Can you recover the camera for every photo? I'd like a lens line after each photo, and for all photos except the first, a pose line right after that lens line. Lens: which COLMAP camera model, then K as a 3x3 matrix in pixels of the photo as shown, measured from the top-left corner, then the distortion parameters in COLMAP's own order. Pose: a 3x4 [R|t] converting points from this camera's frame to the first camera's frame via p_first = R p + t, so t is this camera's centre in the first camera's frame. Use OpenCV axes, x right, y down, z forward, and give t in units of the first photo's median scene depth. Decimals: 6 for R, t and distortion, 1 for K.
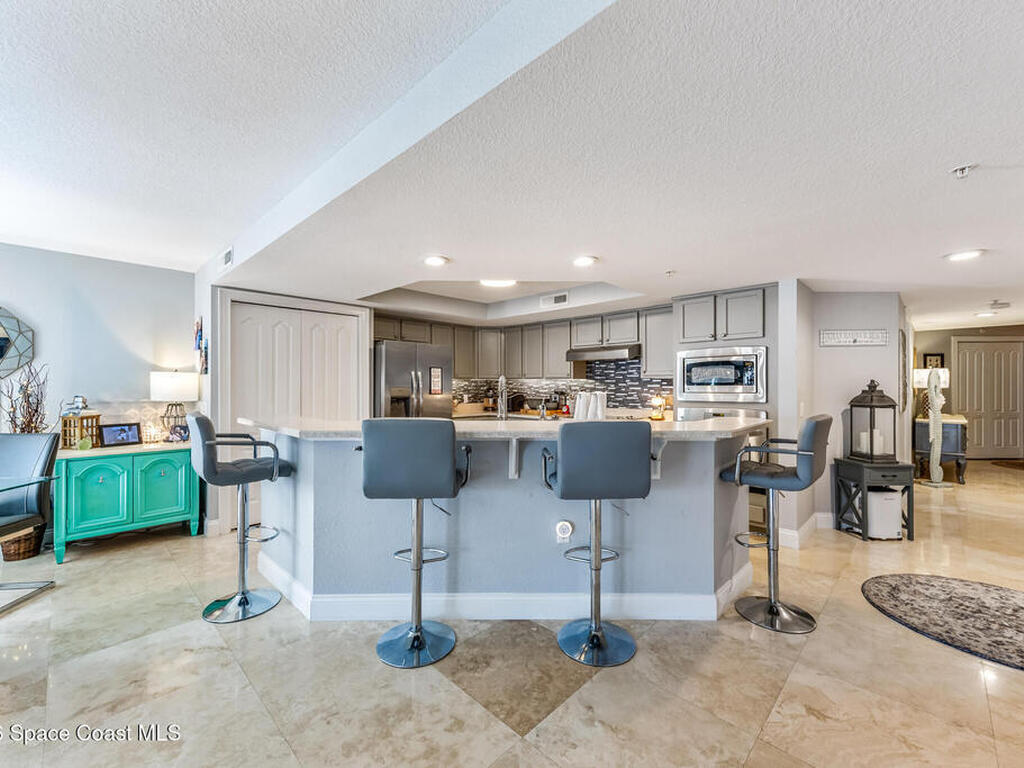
lens RADIAL K [[431.8, 0, 507.6], [0, 431.8, 382.7], [0, 0, 1]] dist [0.027280, -0.008077]
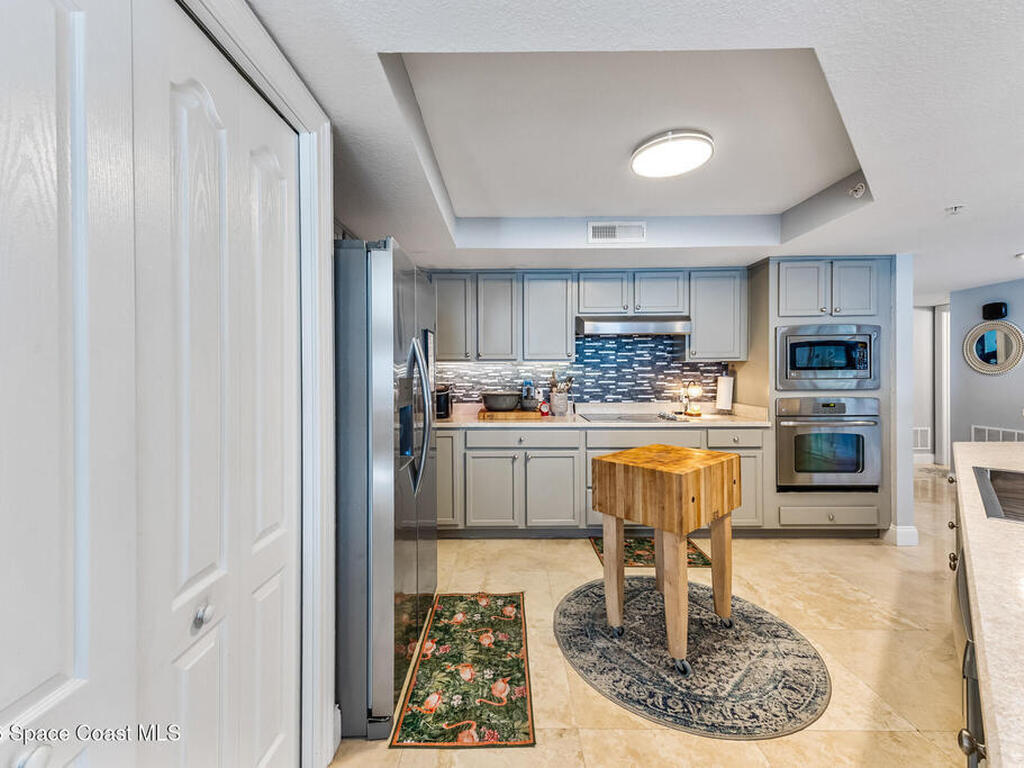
lens RADIAL K [[431.8, 0, 507.6], [0, 431.8, 382.7], [0, 0, 1]] dist [0.027280, -0.008077]
pose [[0.715928, -0.017662, 0.697950, -0.416504], [0.003069, 0.999750, 0.022151, 0.009021], [-0.698167, -0.013716, 0.715804, 0.647860]]
